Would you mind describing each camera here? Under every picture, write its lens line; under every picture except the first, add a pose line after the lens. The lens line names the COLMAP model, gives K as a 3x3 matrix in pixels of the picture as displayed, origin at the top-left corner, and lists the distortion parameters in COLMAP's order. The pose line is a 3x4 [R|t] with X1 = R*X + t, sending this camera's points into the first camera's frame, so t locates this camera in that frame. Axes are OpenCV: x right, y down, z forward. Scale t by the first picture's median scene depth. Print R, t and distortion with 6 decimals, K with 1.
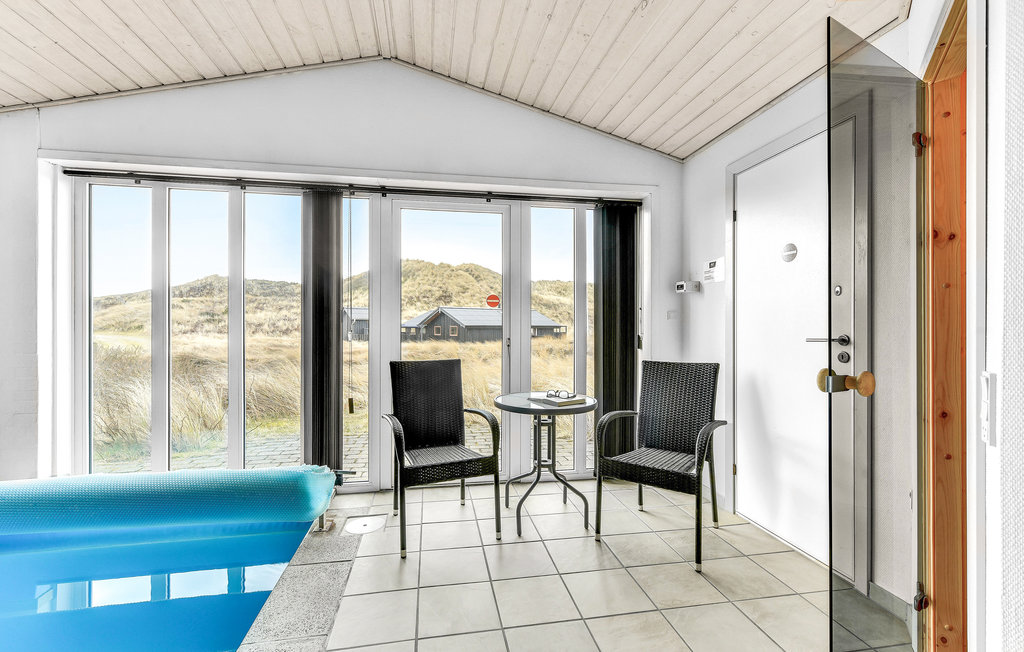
lens RADIAL K [[450.3, 0, 512.0], [0, 450.3, 326.0], [0, 0, 1]] dist [0.000542, 0.000062]
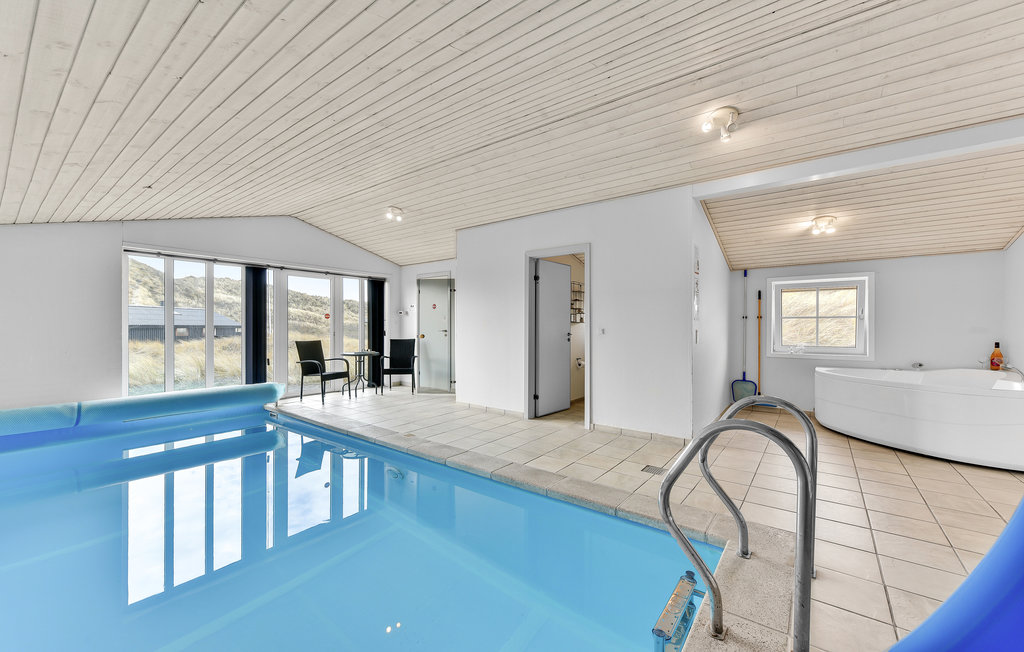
lens RADIAL K [[404.5, 0, 512.0], [0, 404.5, 326.0], [0, 0, 1]] dist [0.000050, 0.000039]
pose [[0.738269, 0.001953, 0.674504, -0.807023], [-0.002149, 0.999998, -0.000543, -0.005592], [-0.674503, -0.001049, 0.738271, -1.317235]]
